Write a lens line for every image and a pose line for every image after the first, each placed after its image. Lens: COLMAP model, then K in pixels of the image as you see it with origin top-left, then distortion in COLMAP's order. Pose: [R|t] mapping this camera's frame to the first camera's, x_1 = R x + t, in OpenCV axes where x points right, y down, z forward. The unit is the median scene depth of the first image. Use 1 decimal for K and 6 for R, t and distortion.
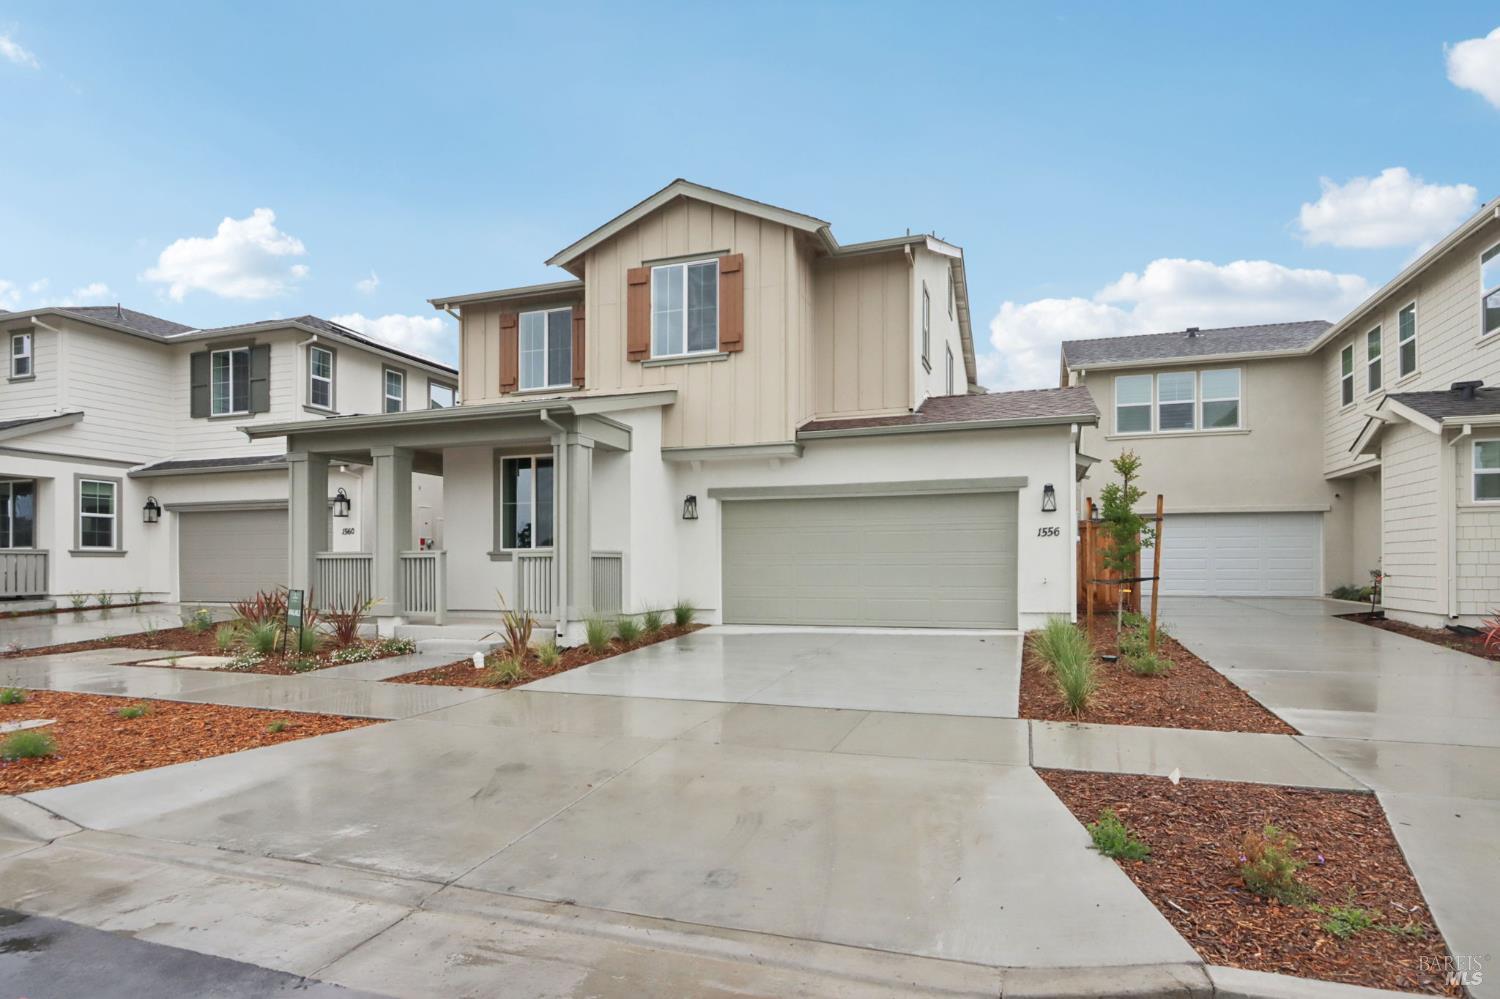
lens RADIAL K [[780.9, 0, 787.4], [0, 780.9, 539.6], [0, 0, 1]] dist [-0.004848, -0.000148]
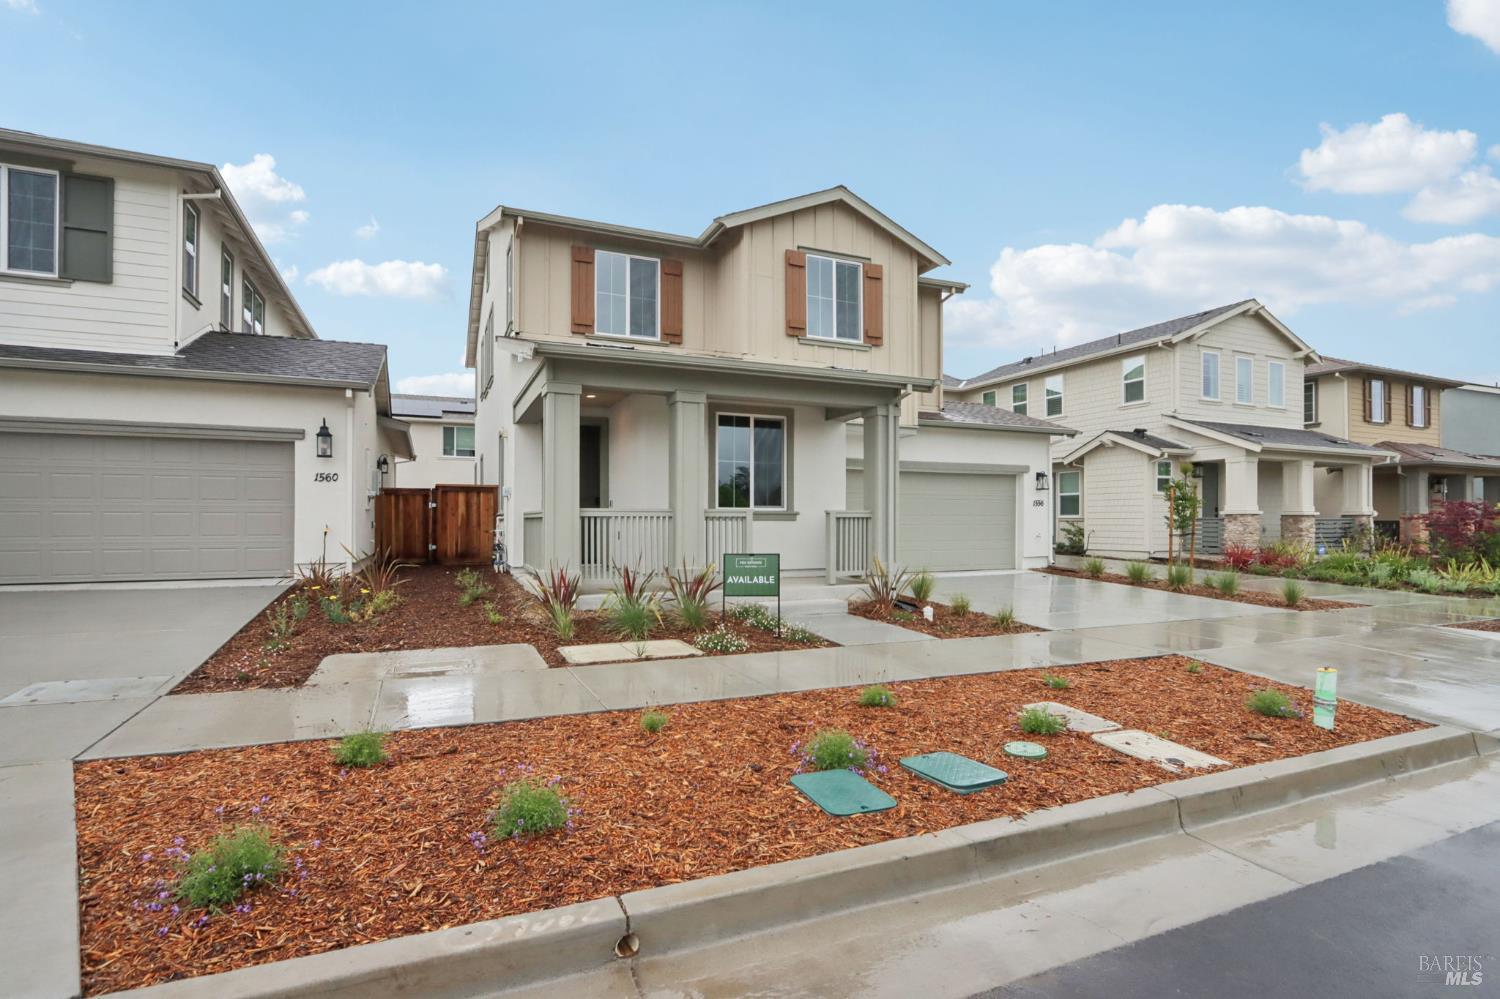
lens RADIAL K [[691.8, 0, 758.2], [0, 691.8, 492.8], [0, 0, 1]] dist [-0.011775, 0.001590]
pose [[0.758931, 0.031140, 0.650426, -0.856079], [-0.024678, 0.999514, -0.019059, 0.008122], [-0.650704, -0.001587, 0.759330, 0.306774]]
